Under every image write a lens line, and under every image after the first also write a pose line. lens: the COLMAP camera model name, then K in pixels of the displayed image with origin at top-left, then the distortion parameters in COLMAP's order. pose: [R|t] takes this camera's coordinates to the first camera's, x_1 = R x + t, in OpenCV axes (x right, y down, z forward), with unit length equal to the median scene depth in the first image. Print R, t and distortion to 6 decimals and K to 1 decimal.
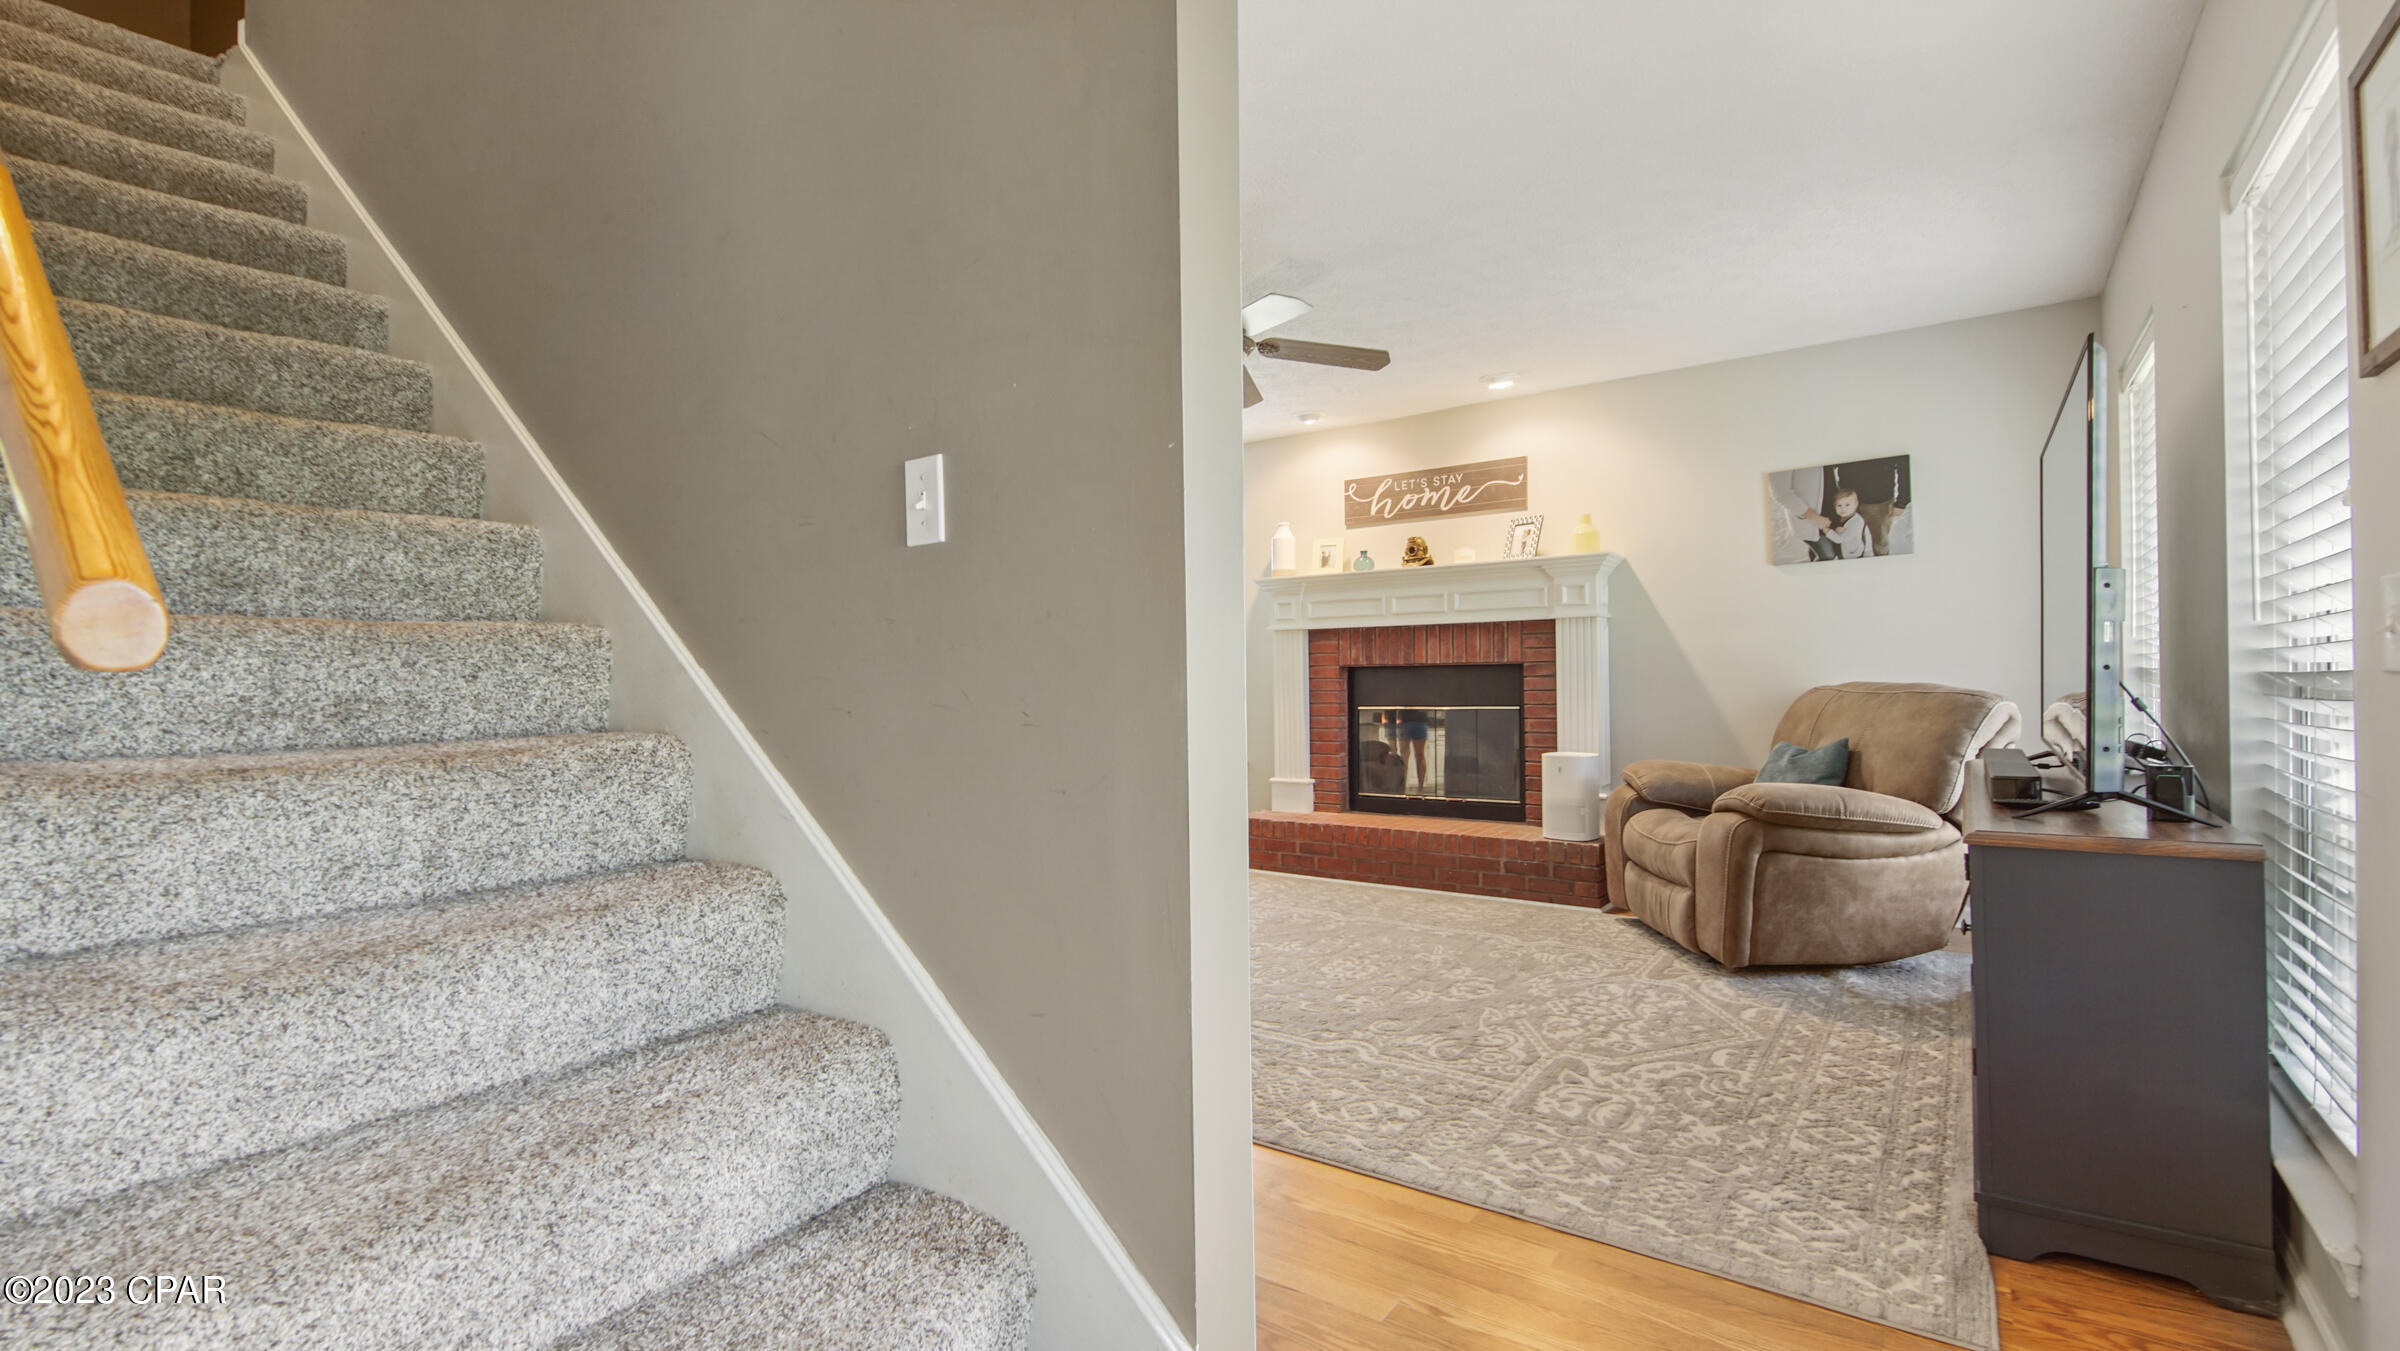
lens RADIAL K [[1067.9, 0, 1185.5], [0, 1067.9, 639.8], [0, 0, 1]] dist [0.032076, -0.022176]
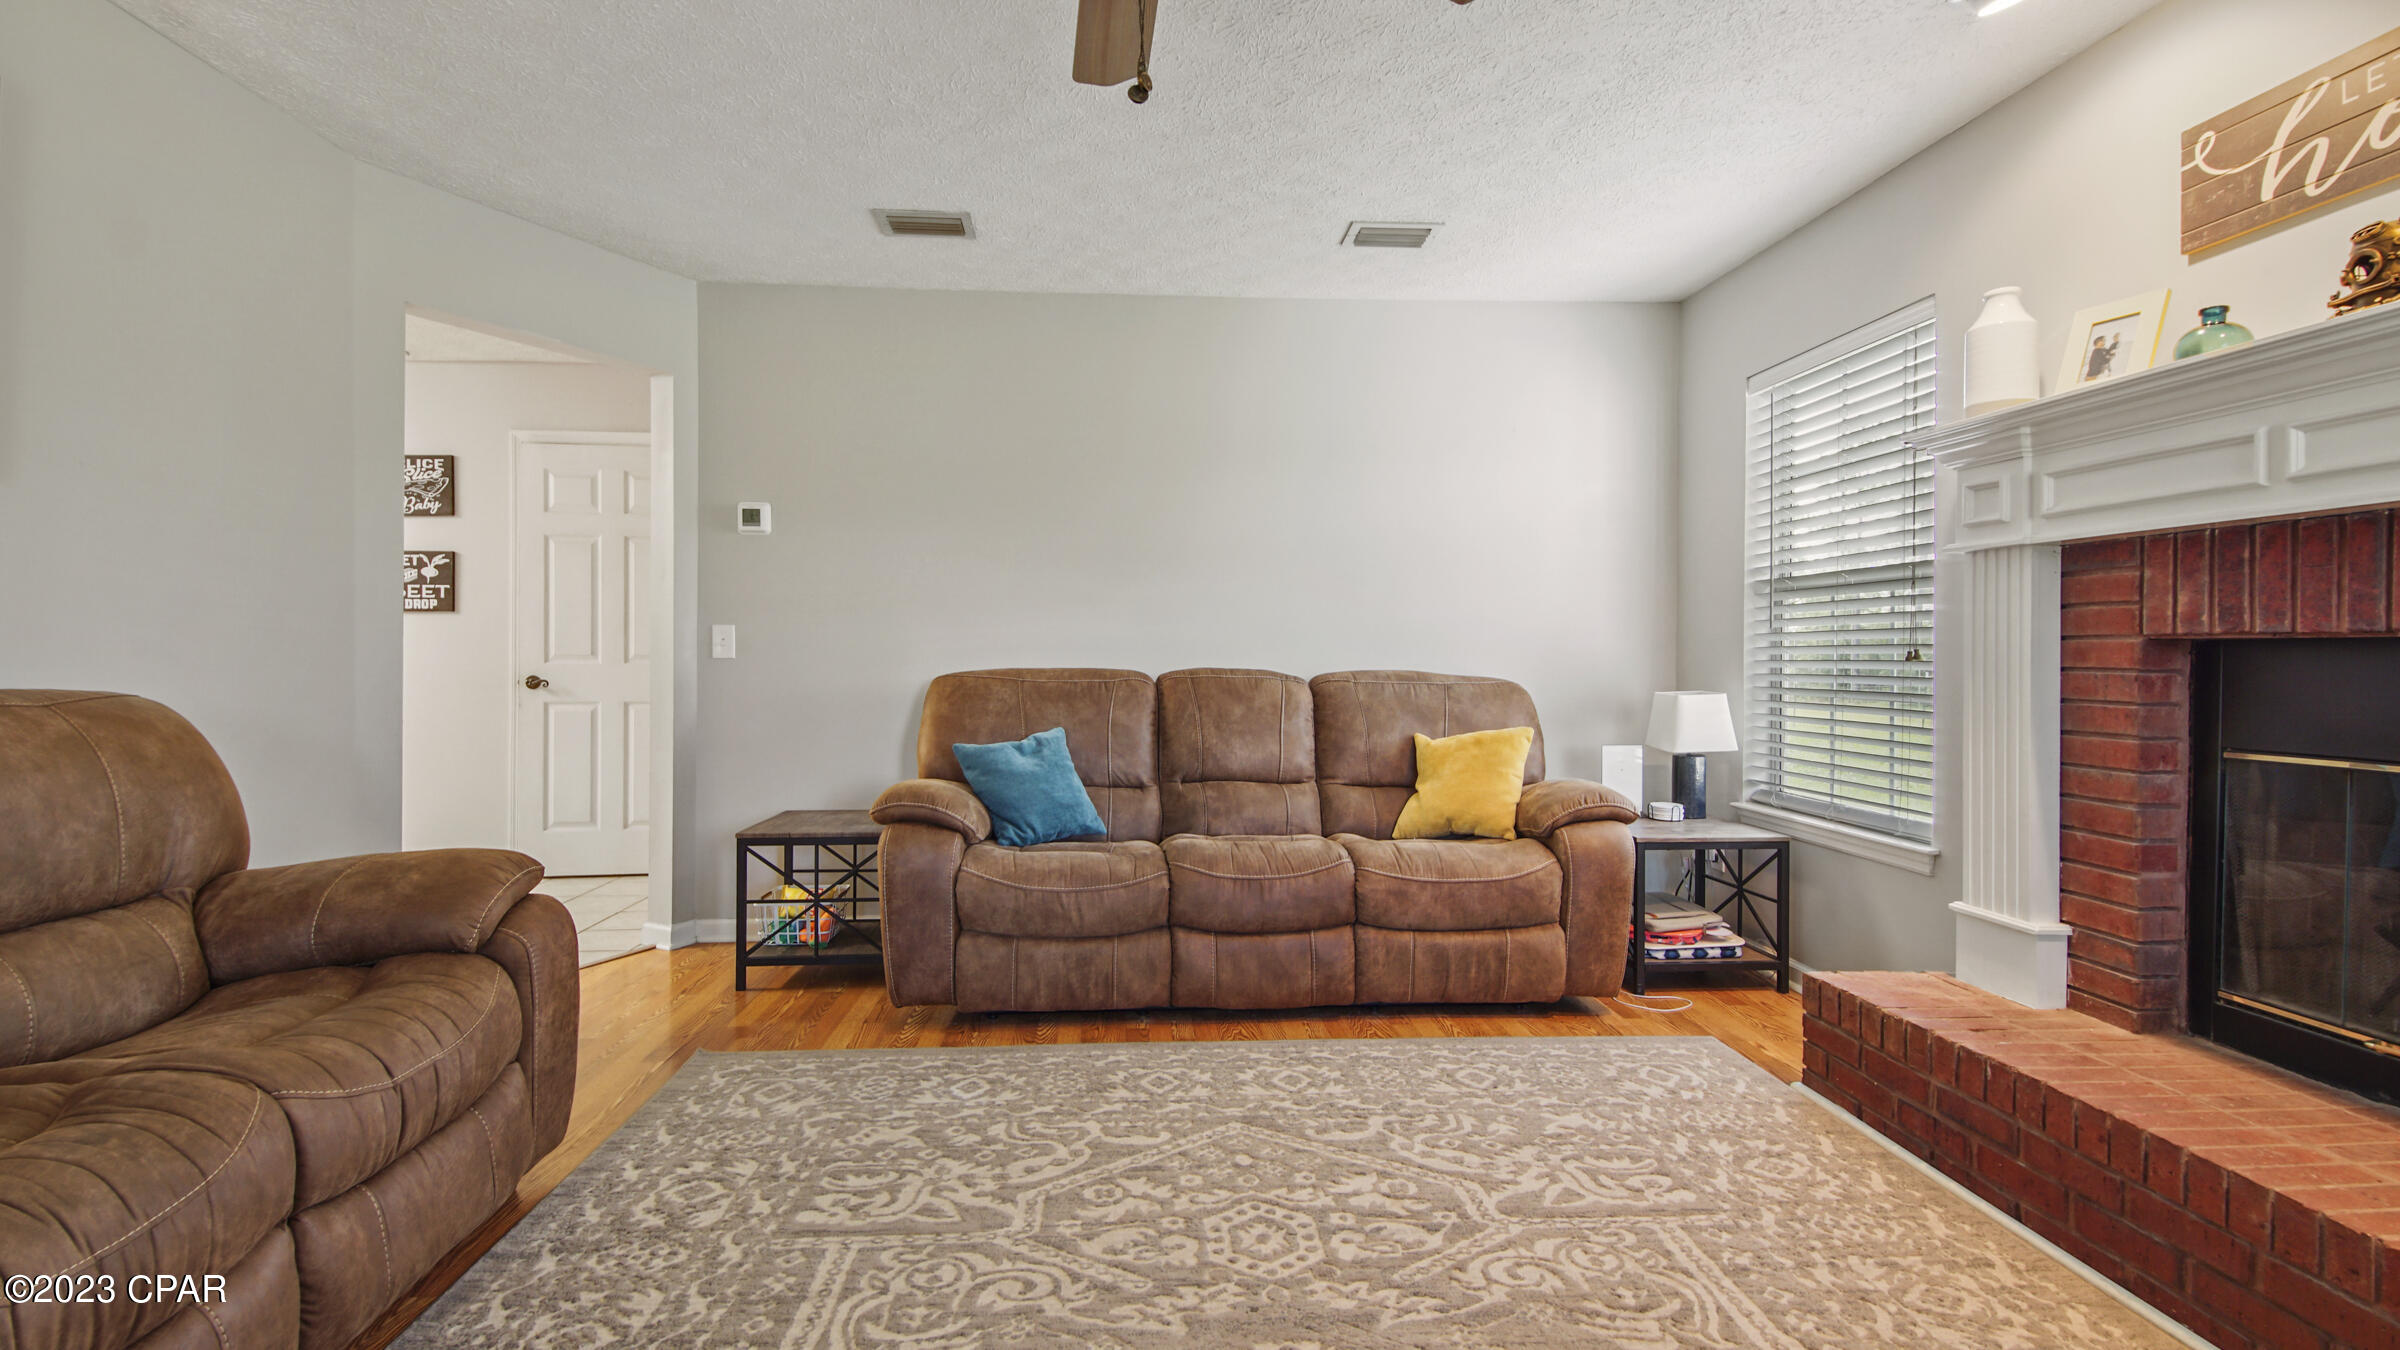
lens RADIAL K [[1093.6, 0, 1182.8], [0, 1093.6, 627.8], [0, 0, 1]] dist [0.045332, -0.024168]
pose [[0.635052, -0.002802, -0.772464, 0.246203], [0.017014, 0.999802, 0.010360, 0.012315], [0.772282, -0.019722, 0.634974, 0.531209]]
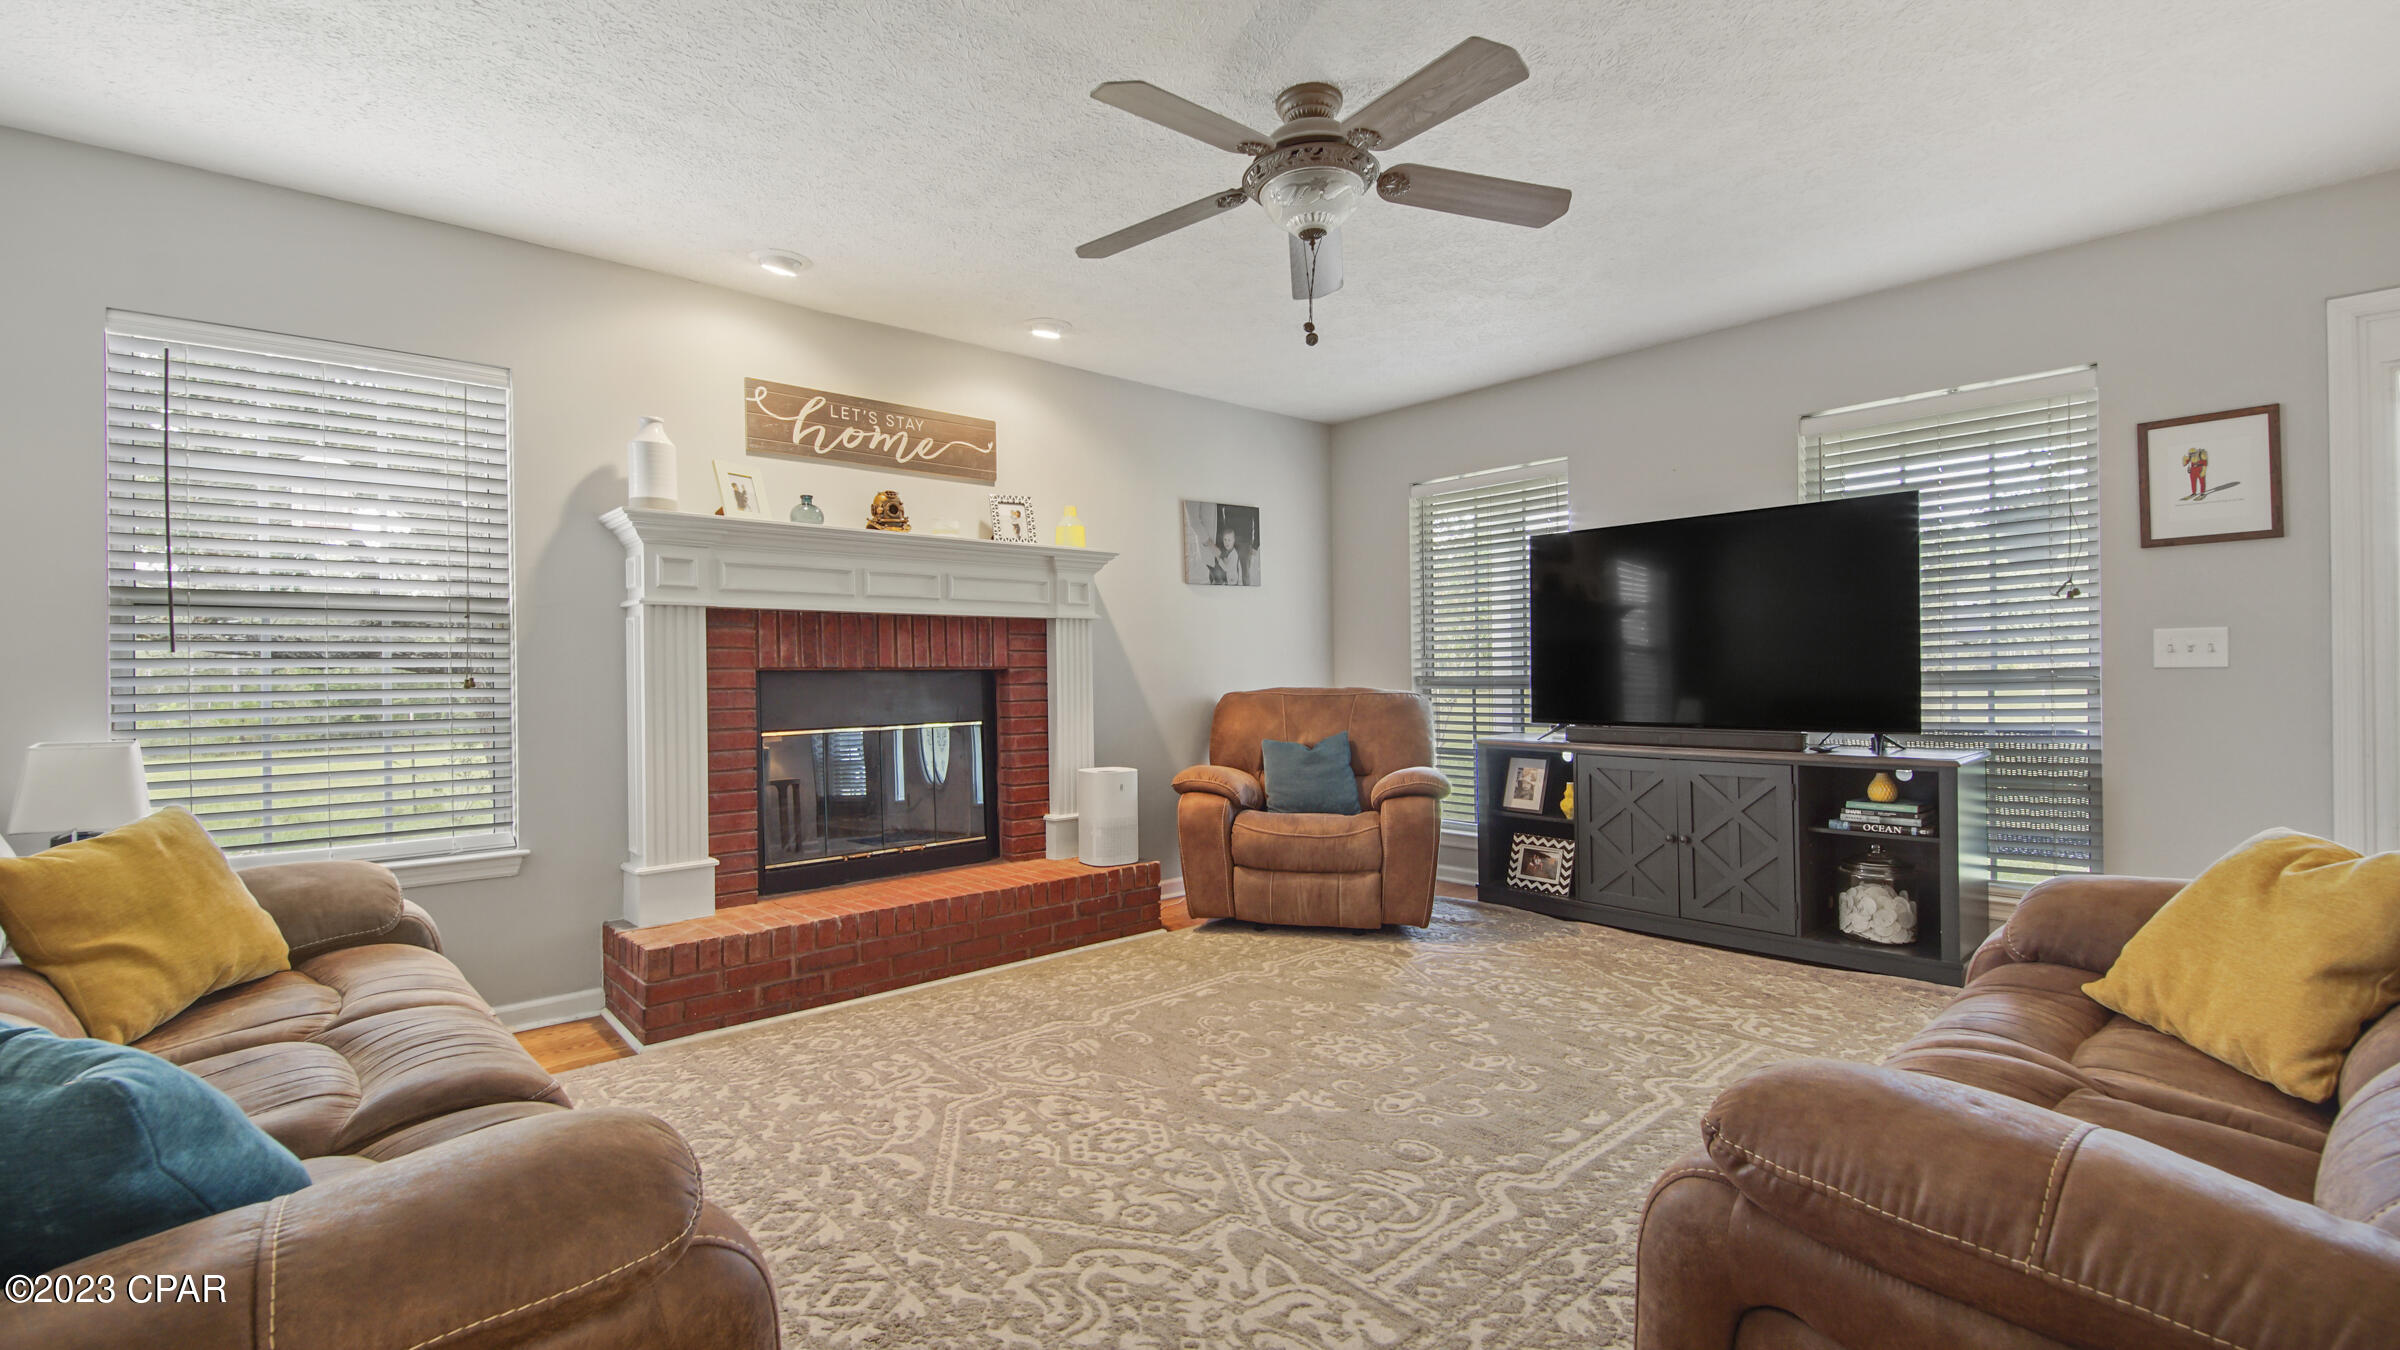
lens RADIAL K [[1058.6, 0, 1185.9], [0, 1058.6, 658.7], [0, 0, 1]] dist [0.039578, -0.023367]
pose [[0.205774, 0.025252, 0.978274, -0.447882], [-0.025797, 0.999460, -0.020373, 0.026165], [-0.978260, -0.021044, 0.206314, 0.664291]]
